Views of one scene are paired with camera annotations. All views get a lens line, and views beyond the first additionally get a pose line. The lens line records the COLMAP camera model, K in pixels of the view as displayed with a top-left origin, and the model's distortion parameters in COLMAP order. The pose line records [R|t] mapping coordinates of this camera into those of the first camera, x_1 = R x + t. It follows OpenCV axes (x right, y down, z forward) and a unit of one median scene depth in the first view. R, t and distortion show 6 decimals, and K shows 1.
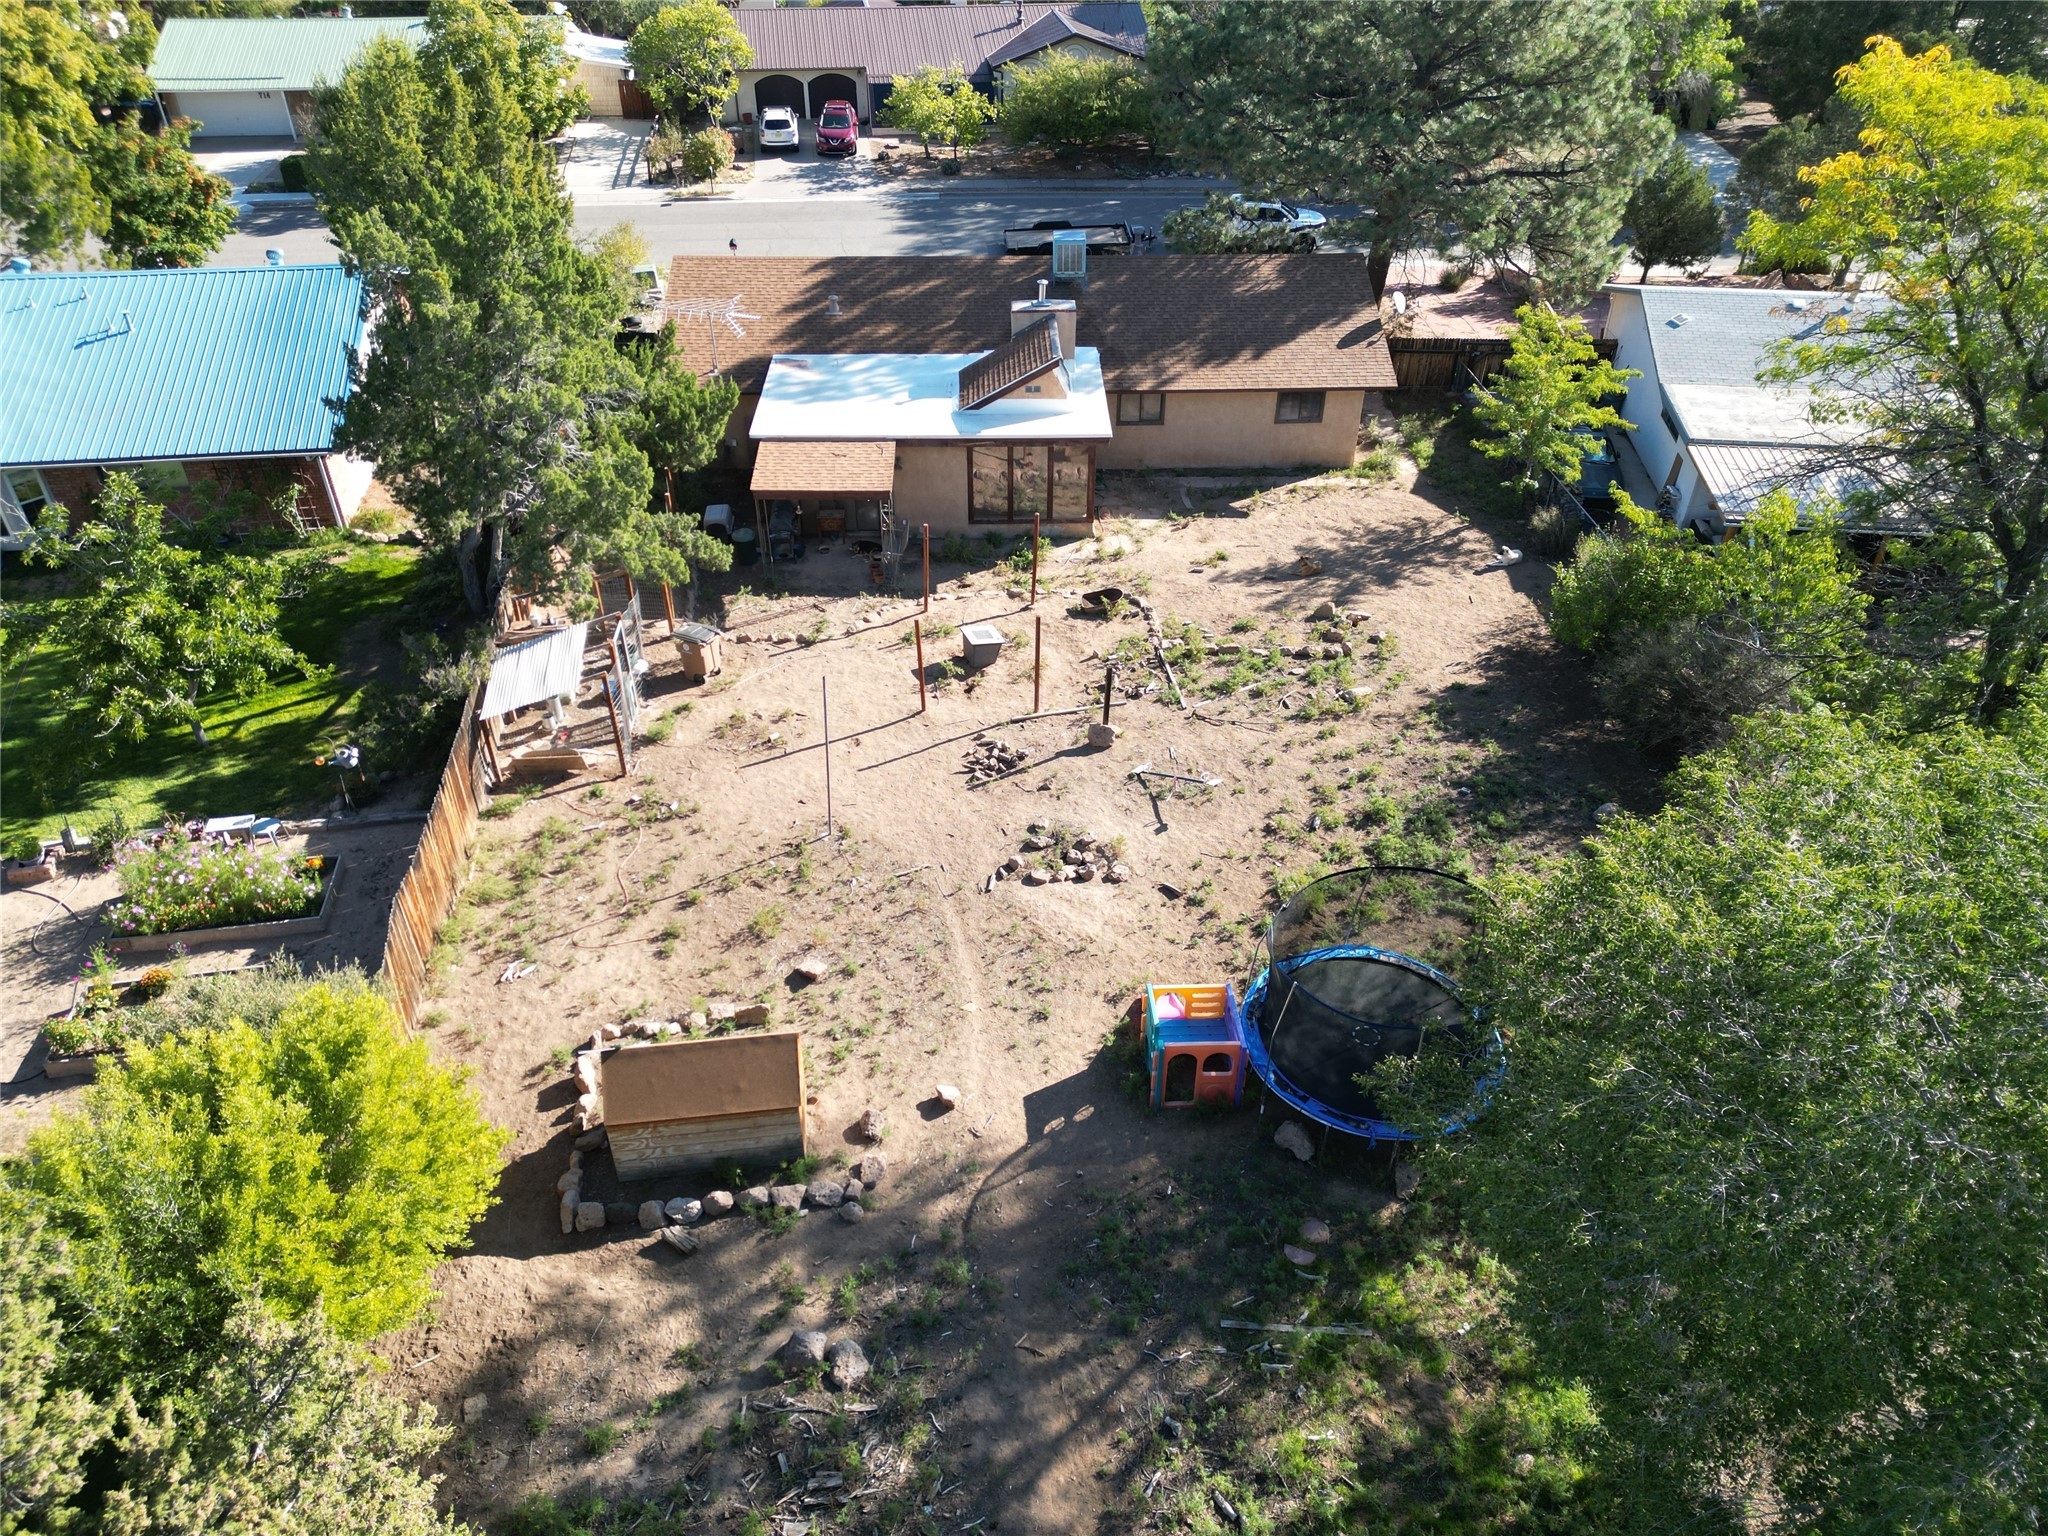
lens RADIAL K [[1409.1, 0, 1019.1], [0, 1409.1, 764.6], [0, 0, 1]] dist [0.130163, -0.192751]
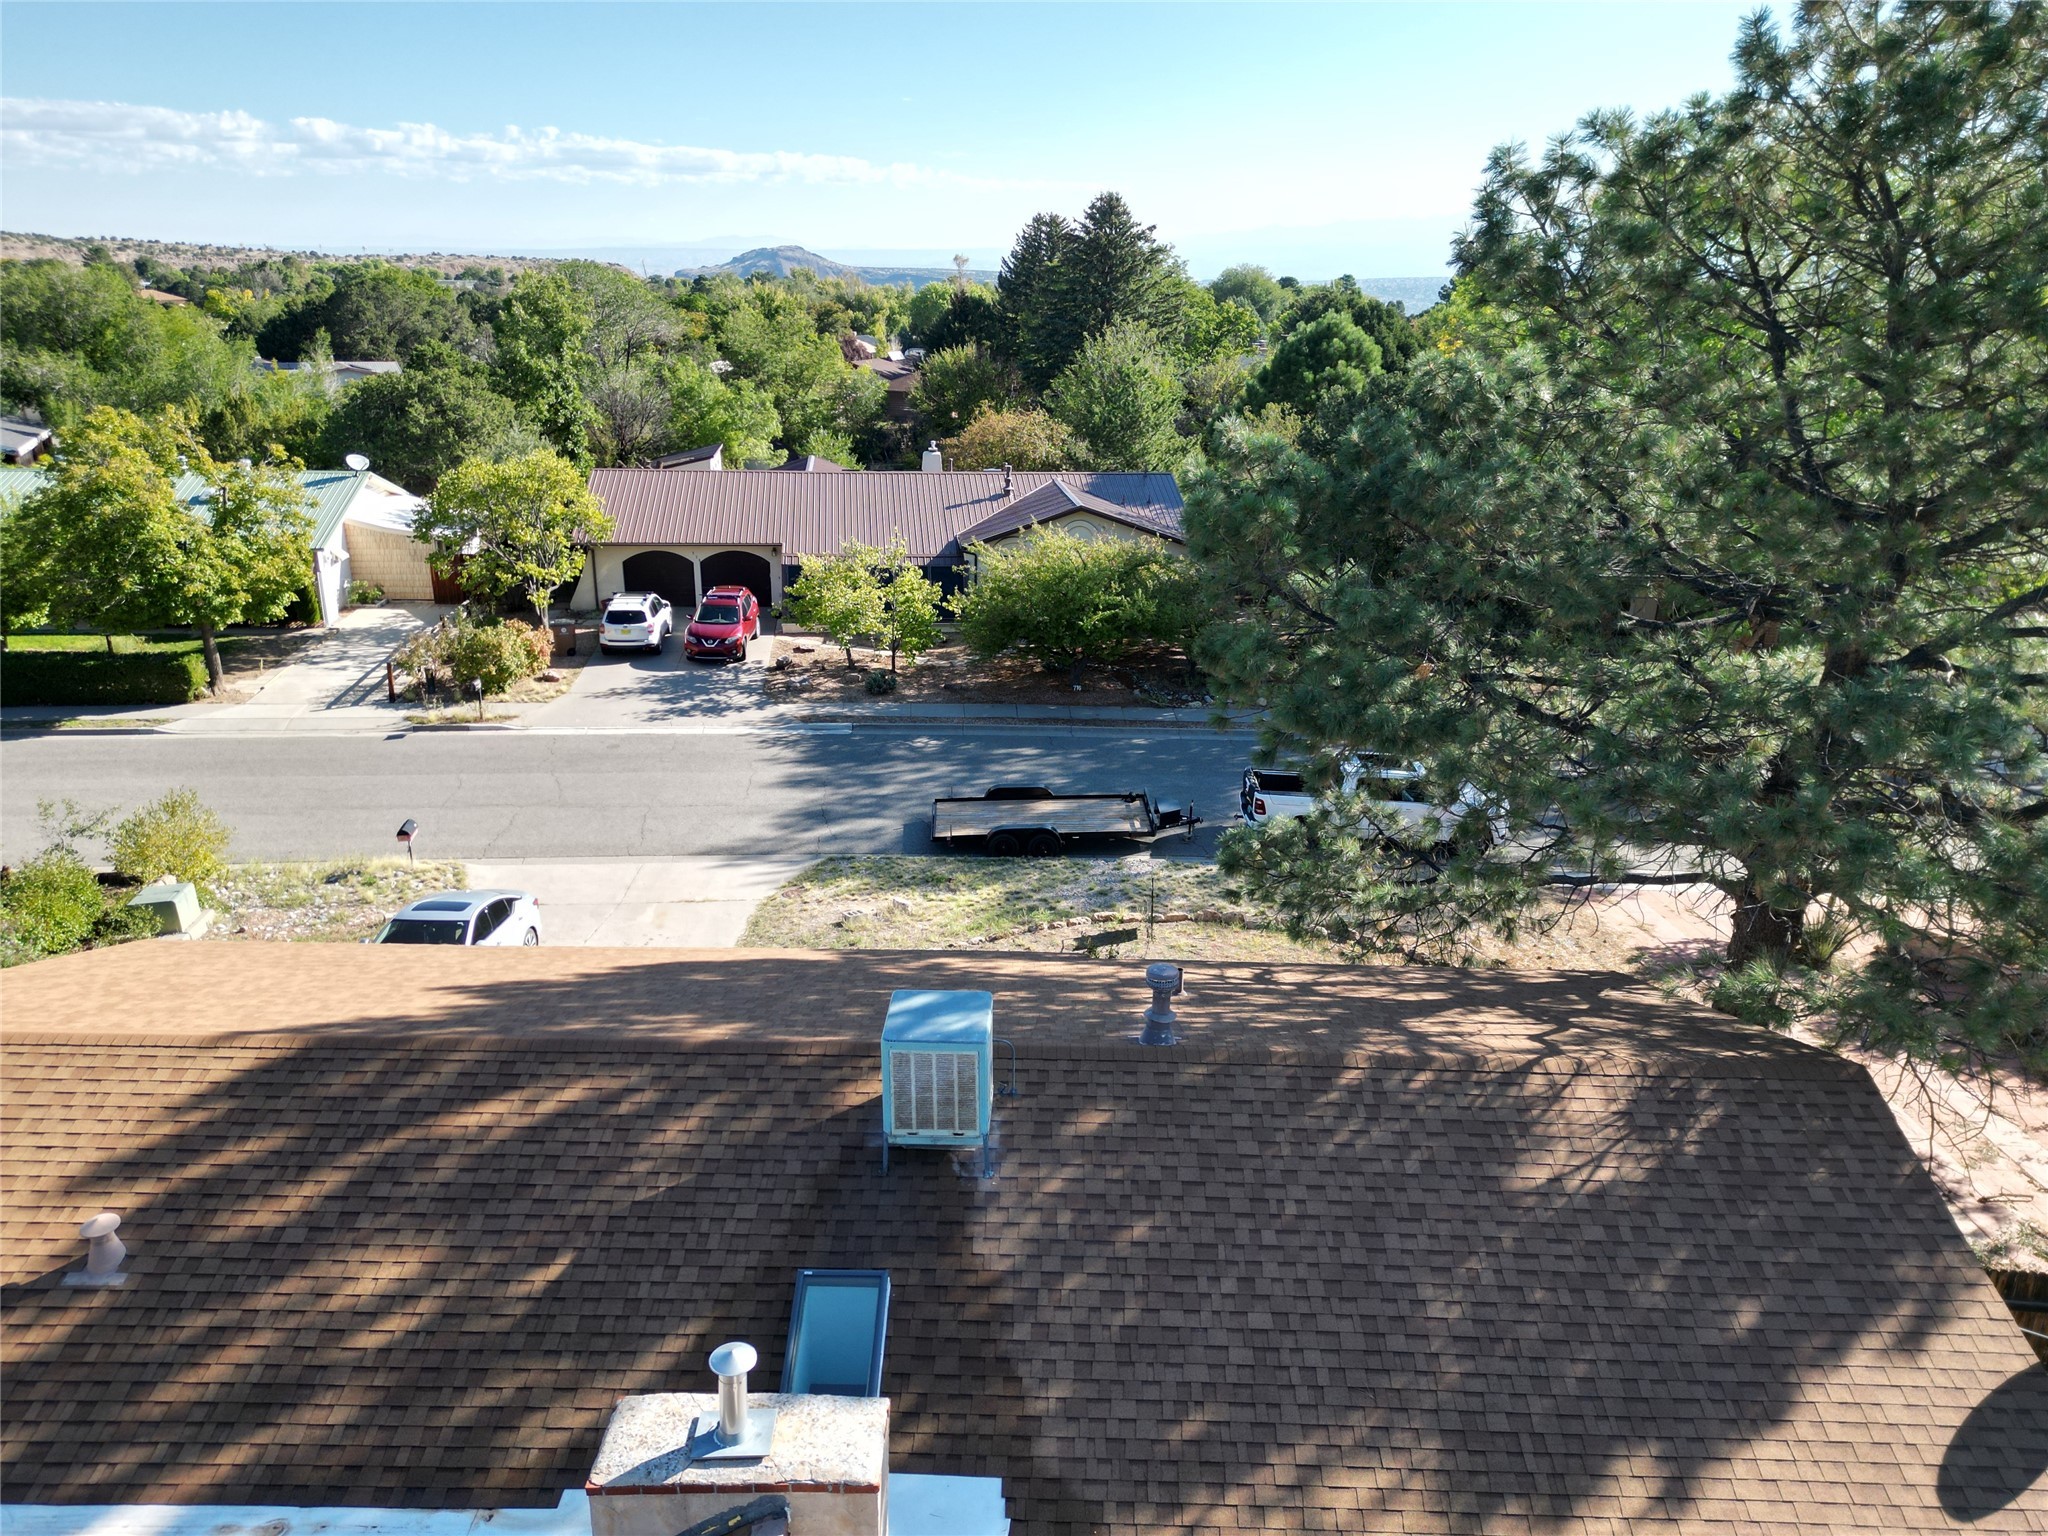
lens RADIAL K [[1435.8, 0, 1023.0], [0, 1435.8, 765.8], [0, 0, 1]] dist [0.100407, -0.107621]
pose [[0.999417, 0.023891, -0.024386, 0.076375], [-0.030108, 0.953550, -0.299727, -0.431532], [0.016093, 0.300286, 0.953713, 0.898966]]
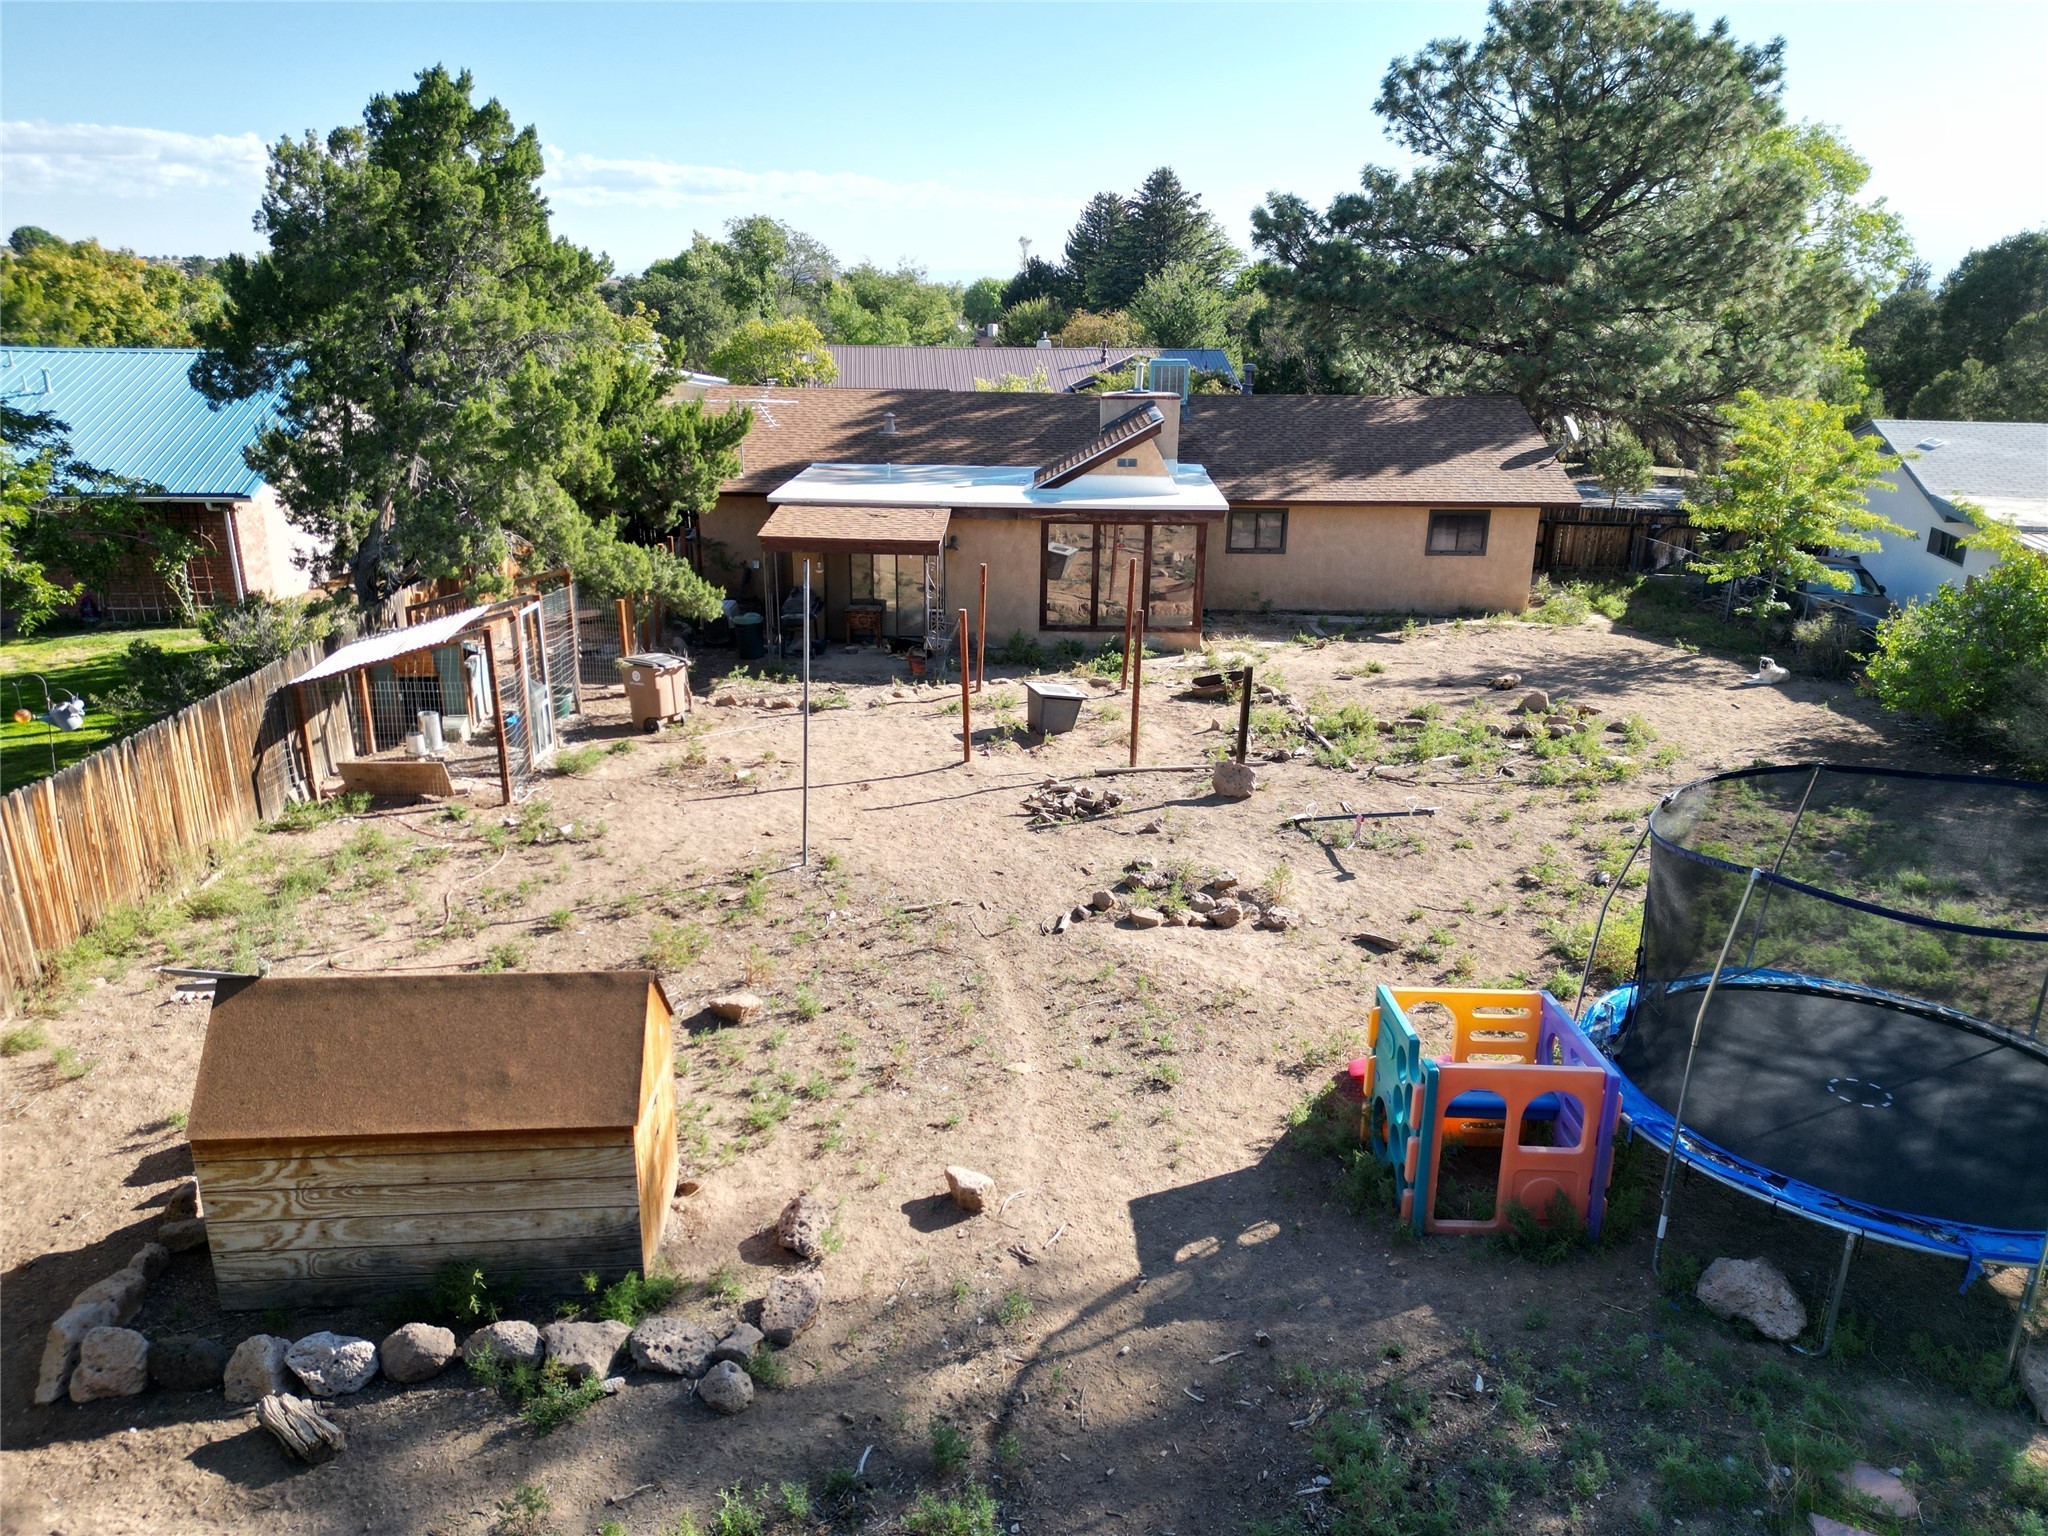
lens RADIAL K [[1422.3, 0, 1021.2], [0, 1422.3, 763.5], [0, 0, 1]] dist [0.084136, -0.078049]
pose [[0.998608, 0.025938, -0.045923, -0.009761], [-0.038792, 0.951138, -0.306320, 0.164211], [0.035734, 0.307675, 0.950820, 0.335502]]
